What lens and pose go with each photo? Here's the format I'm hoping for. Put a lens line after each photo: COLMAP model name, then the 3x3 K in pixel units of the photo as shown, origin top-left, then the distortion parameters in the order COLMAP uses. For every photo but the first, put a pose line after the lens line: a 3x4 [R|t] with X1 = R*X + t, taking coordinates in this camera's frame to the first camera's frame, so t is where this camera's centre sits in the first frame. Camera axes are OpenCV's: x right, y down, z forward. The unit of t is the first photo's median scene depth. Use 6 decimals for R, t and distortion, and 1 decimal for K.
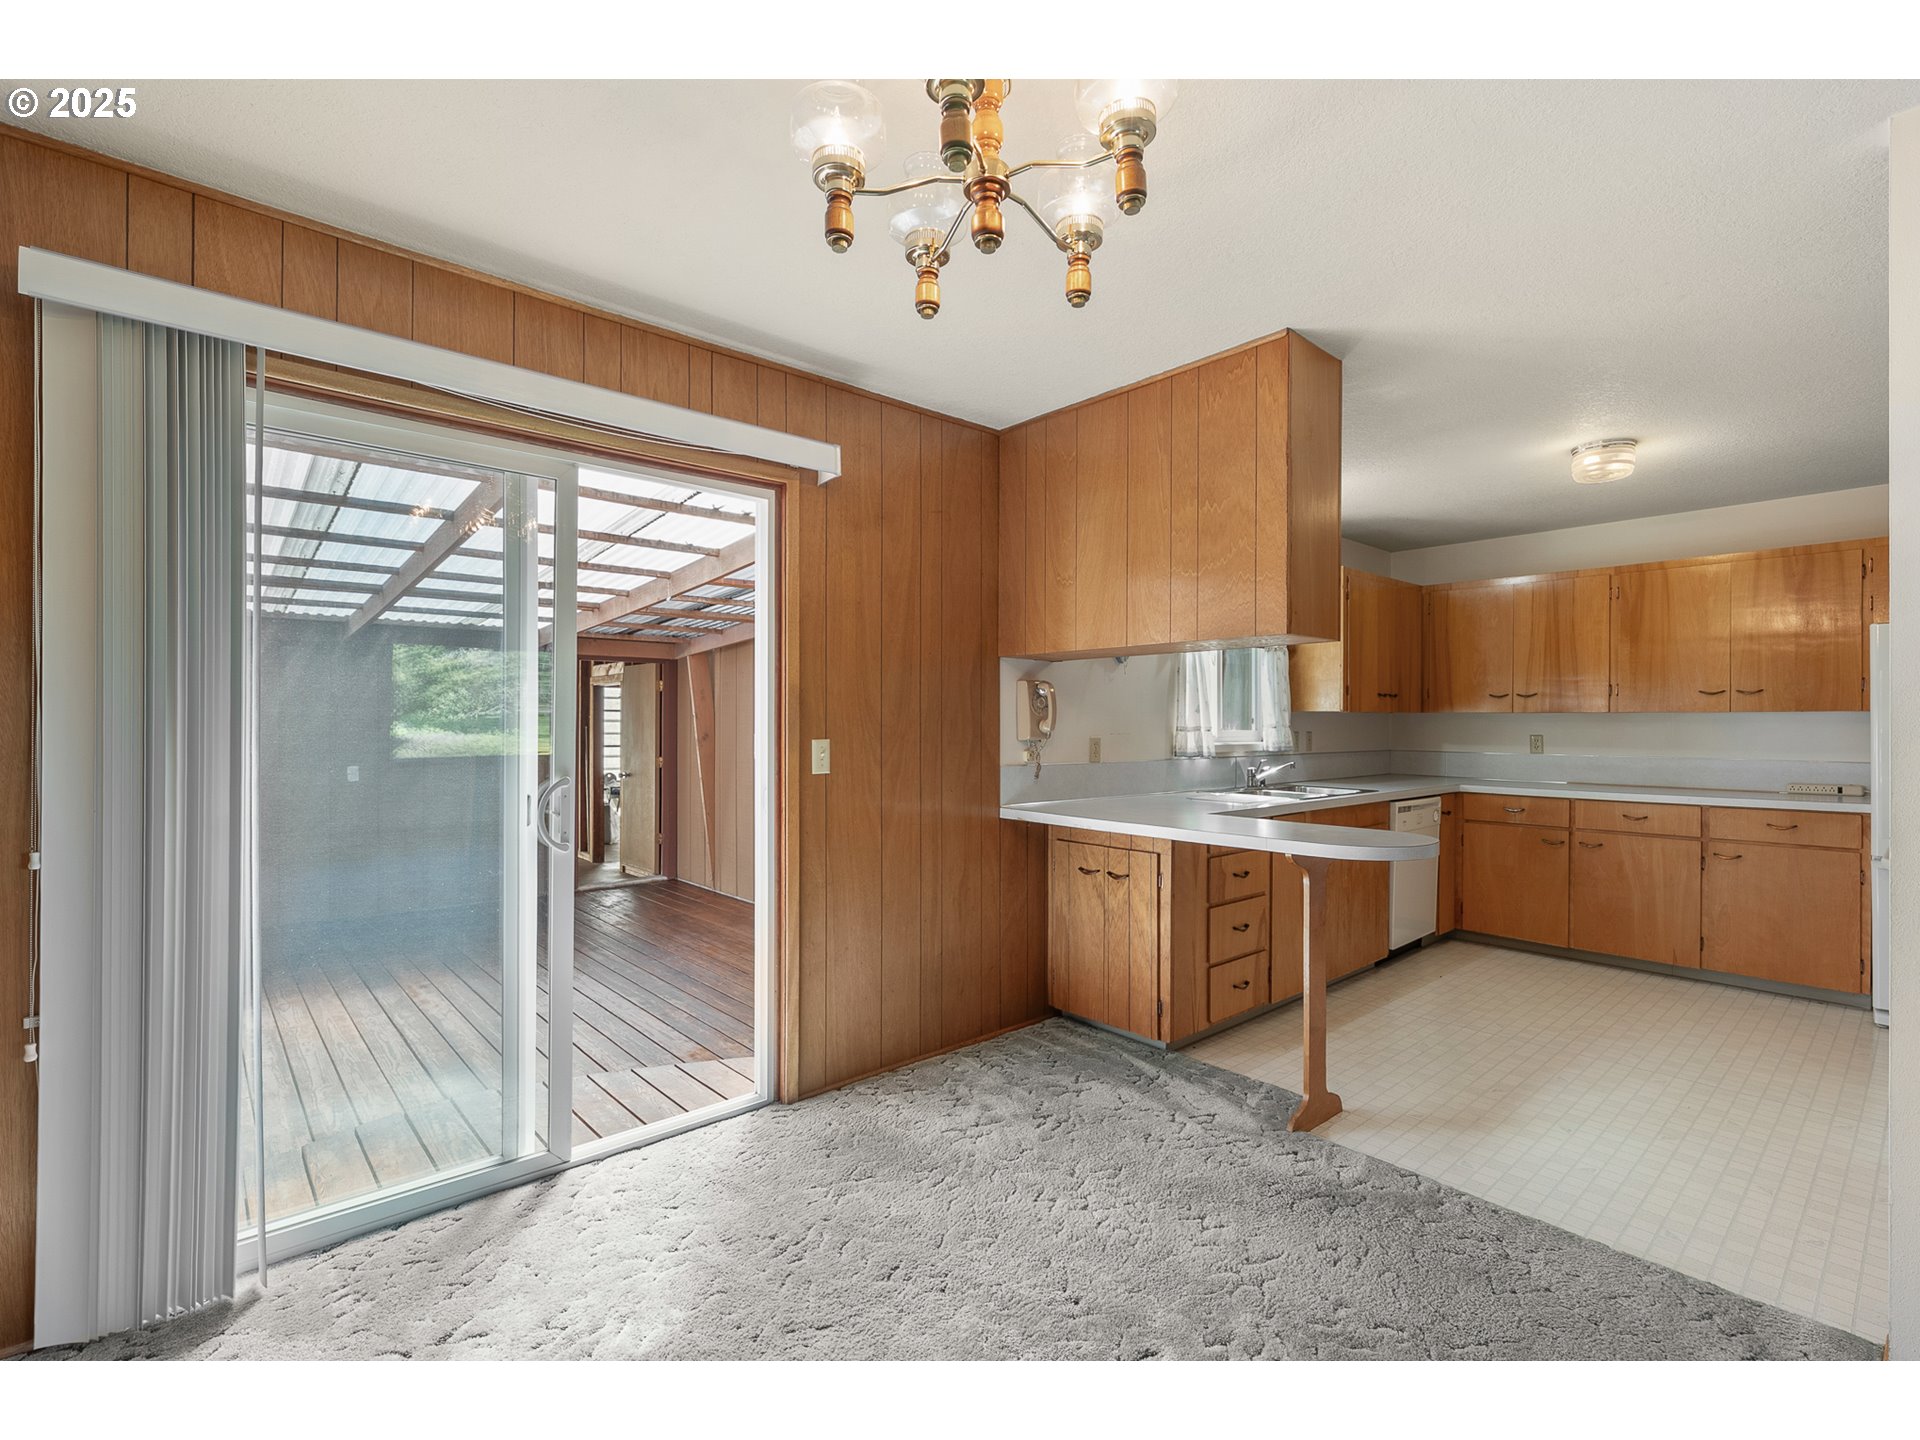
lens RADIAL K [[891.1, 0, 932.4], [0, 891.1, 719.7], [0, 0, 1]] dist [0.000161, 0.000159]
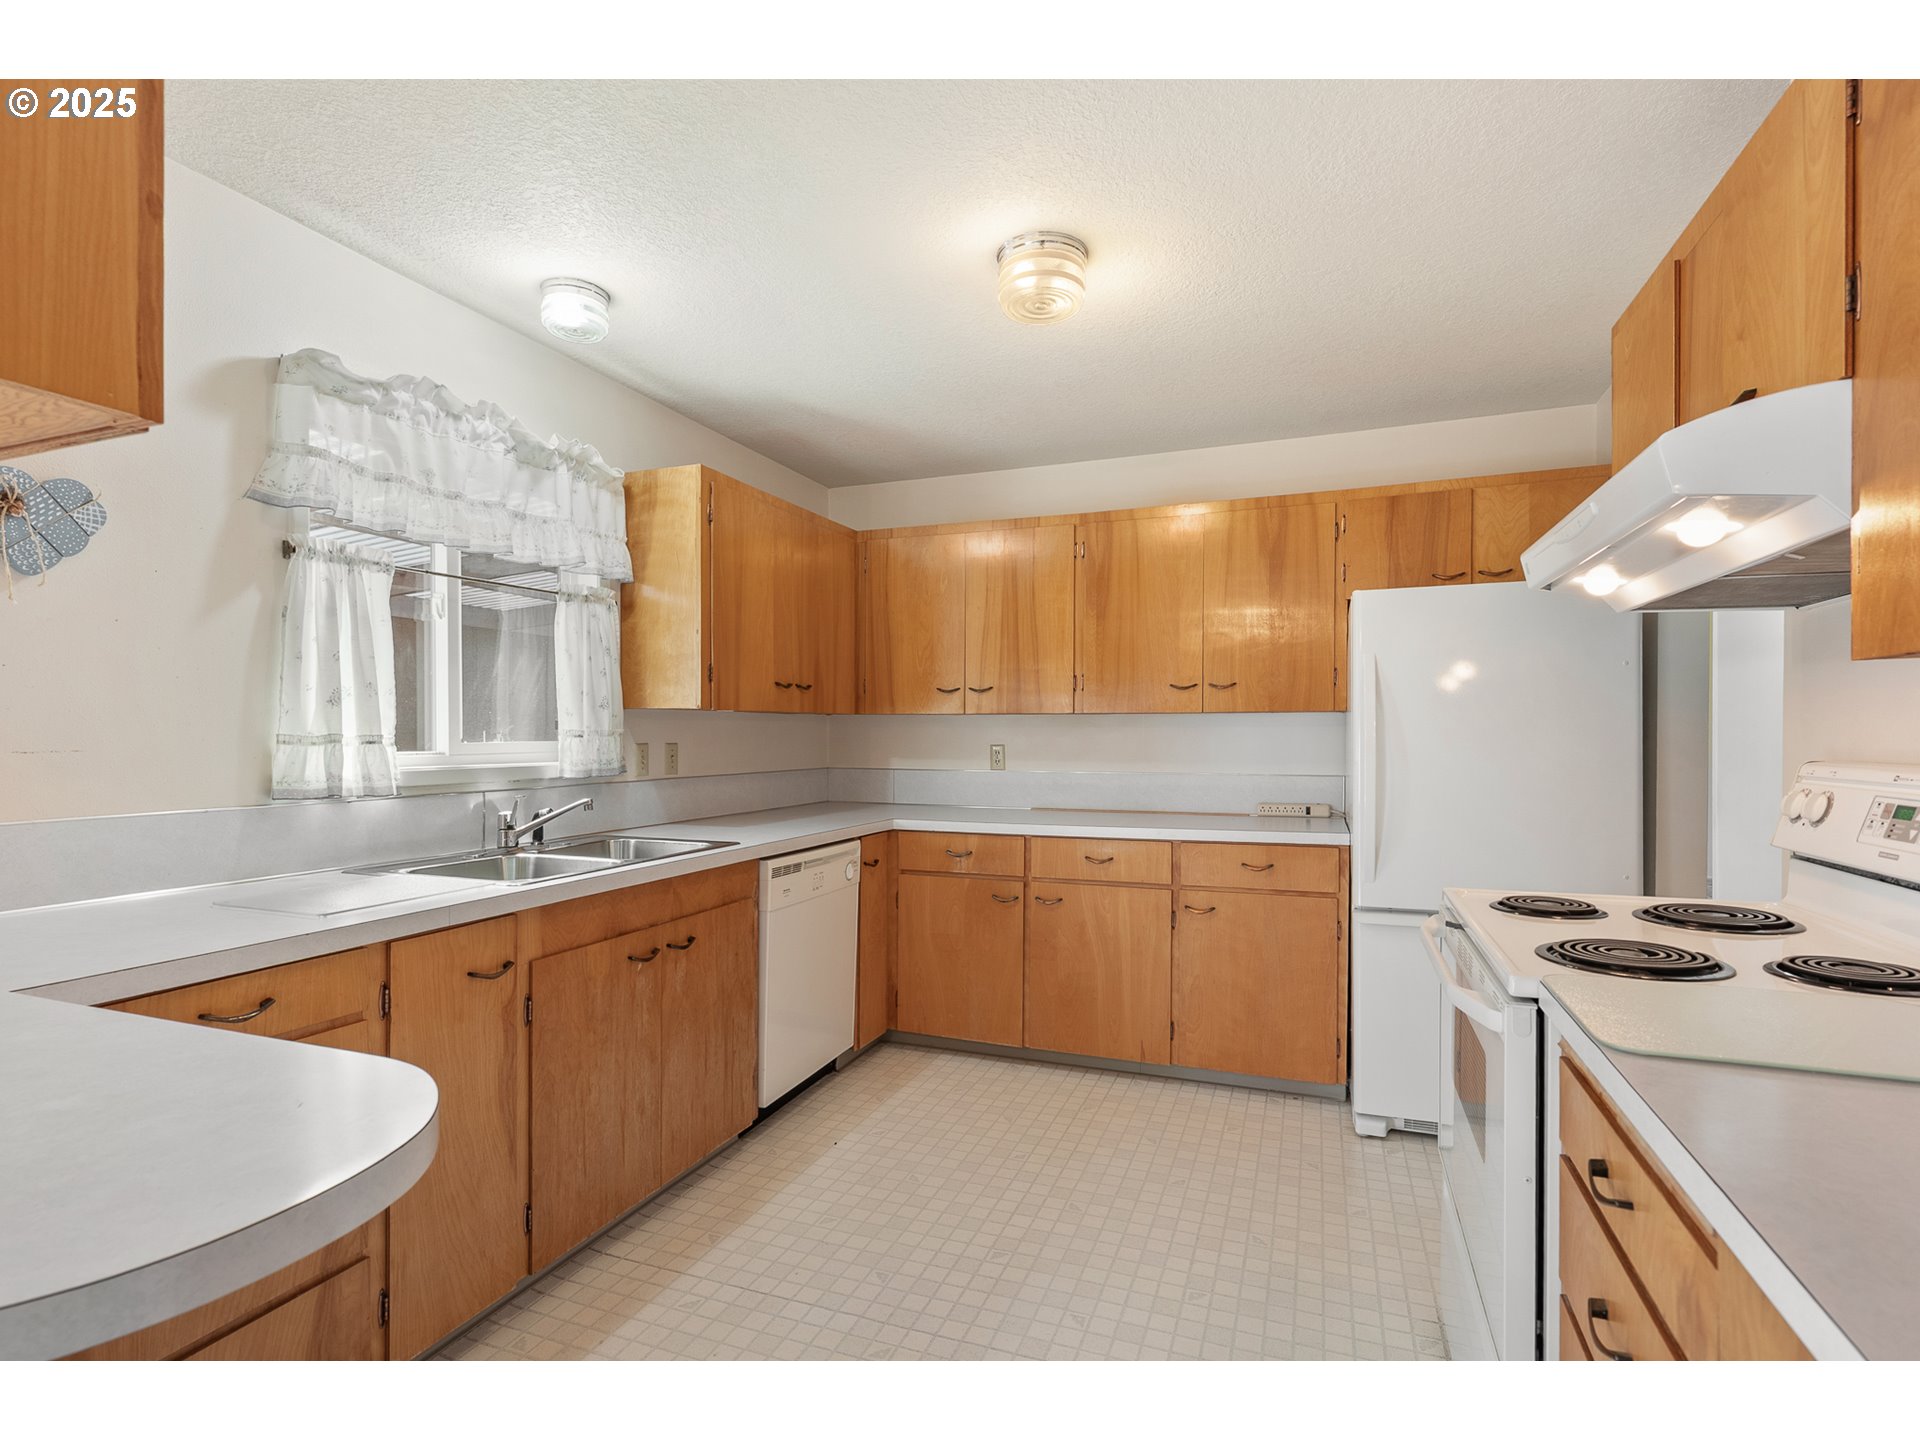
lens RADIAL K [[891.1, 0, 922.9], [0, 891.1, 750.0], [0, 0, 1]] dist [0.000161, 0.000159]
pose [[0.905563, -0.011622, 0.424052, 0.364286], [0.003530, 0.999796, 0.019864, 0.007510], [-0.424197, -0.016491, 0.905420, 0.421036]]
